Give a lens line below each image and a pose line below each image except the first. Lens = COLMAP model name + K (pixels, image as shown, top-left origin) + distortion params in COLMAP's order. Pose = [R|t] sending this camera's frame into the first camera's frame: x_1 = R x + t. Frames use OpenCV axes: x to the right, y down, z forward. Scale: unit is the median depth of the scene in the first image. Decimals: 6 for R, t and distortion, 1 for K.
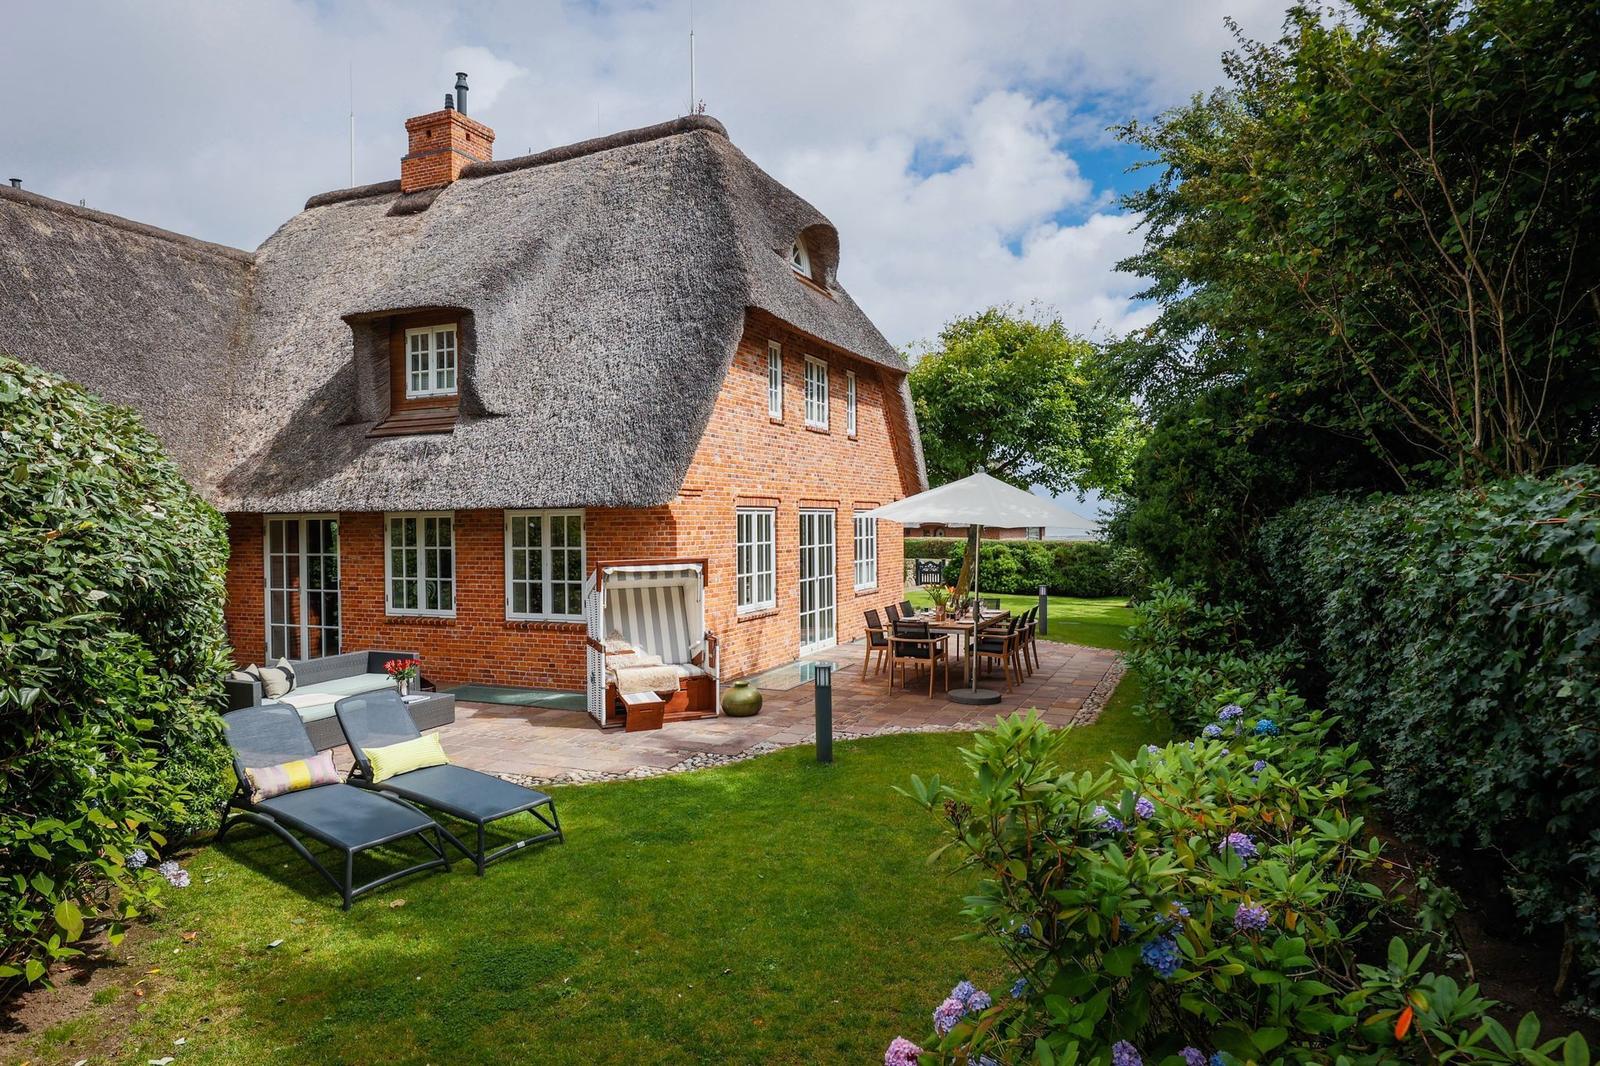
lens RADIAL K [[982.2, 0, 800.7], [0, 982.2, 526.6], [0, 0, 1]] dist [-0.015743, 0.003723]
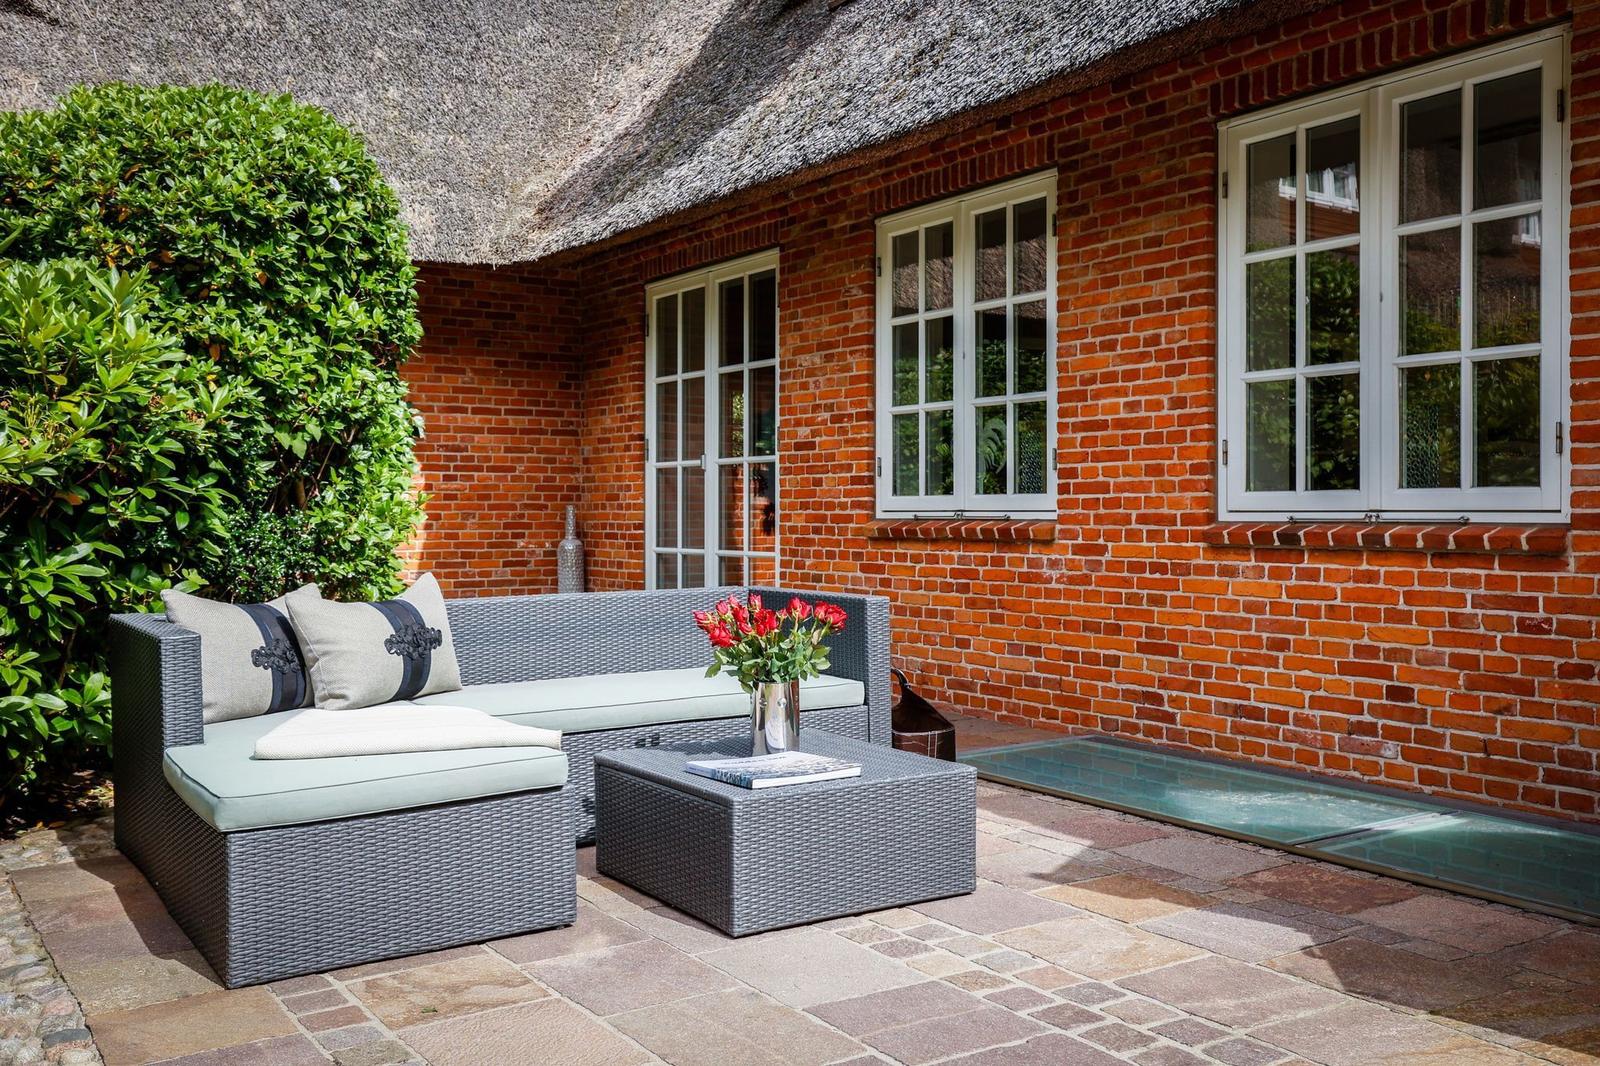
lens RADIAL K [[1465.0, 0, 784.4], [0, 1465.0, 502.9], [0, 0, 1]] dist [0.022449, 0.009502]
pose [[0.831747, 0.008801, -0.555085, -0.172500], [-0.014513, 0.999877, -0.005894, 0.095524], [0.554965, 0.012958, 0.831773, 0.587235]]
